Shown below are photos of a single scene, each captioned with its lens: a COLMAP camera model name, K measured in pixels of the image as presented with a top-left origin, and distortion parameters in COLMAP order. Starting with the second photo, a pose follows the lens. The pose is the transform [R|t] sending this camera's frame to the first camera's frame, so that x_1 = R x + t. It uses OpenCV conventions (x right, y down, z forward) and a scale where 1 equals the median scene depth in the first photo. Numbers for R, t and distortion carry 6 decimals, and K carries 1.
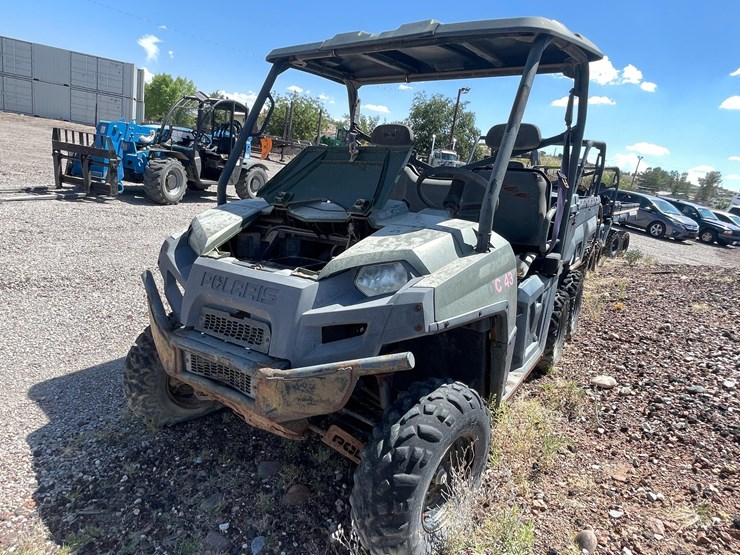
lens RADIAL K [[505.5, 0, 359.2], [0, 505.5, 290.4], [0, 0, 1]] dist [0.001846, -0.005079]
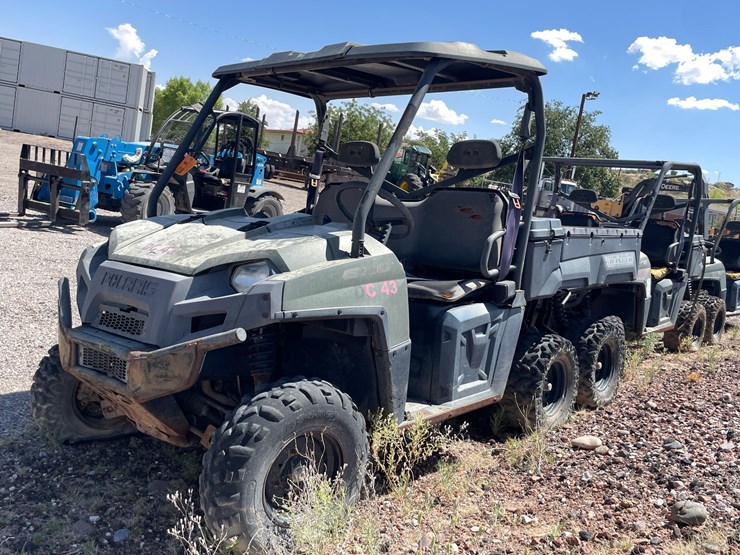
lens RADIAL K [[802.3, 0, 366.6], [0, 802.3, 267.6], [0, 0, 1]] dist [0.136231, -0.268994]
pose [[0.987931, 0.026261, -0.152649, 0.360072], [-0.051110, 0.985593, -0.161227, 0.146146], [0.146216, 0.167083, 0.975041, -0.424447]]
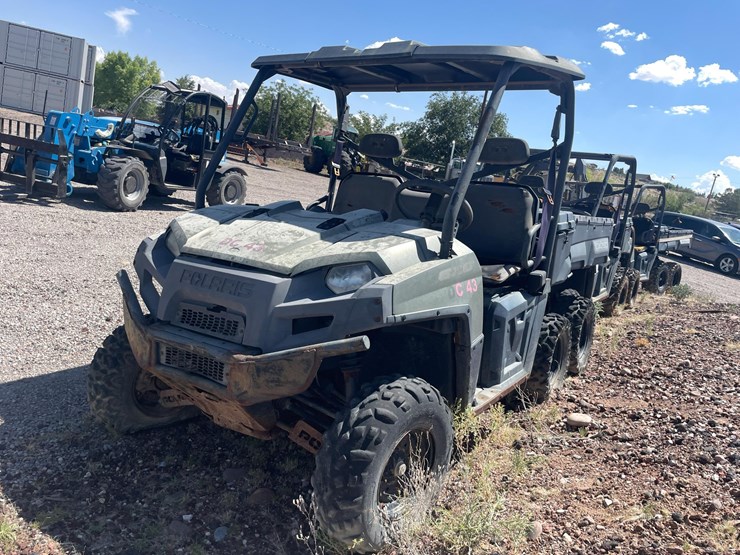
lens RADIAL K [[680.7, 0, 370.0], [0, 680.7, 277.5], [0, 0, 1]] dist [0.138482, -0.271061]
pose [[0.999381, 0.033851, 0.009621, 0.049038], [-0.032827, 0.995233, -0.091833, 0.072325], [-0.012684, 0.091460, 0.995728, -0.309155]]
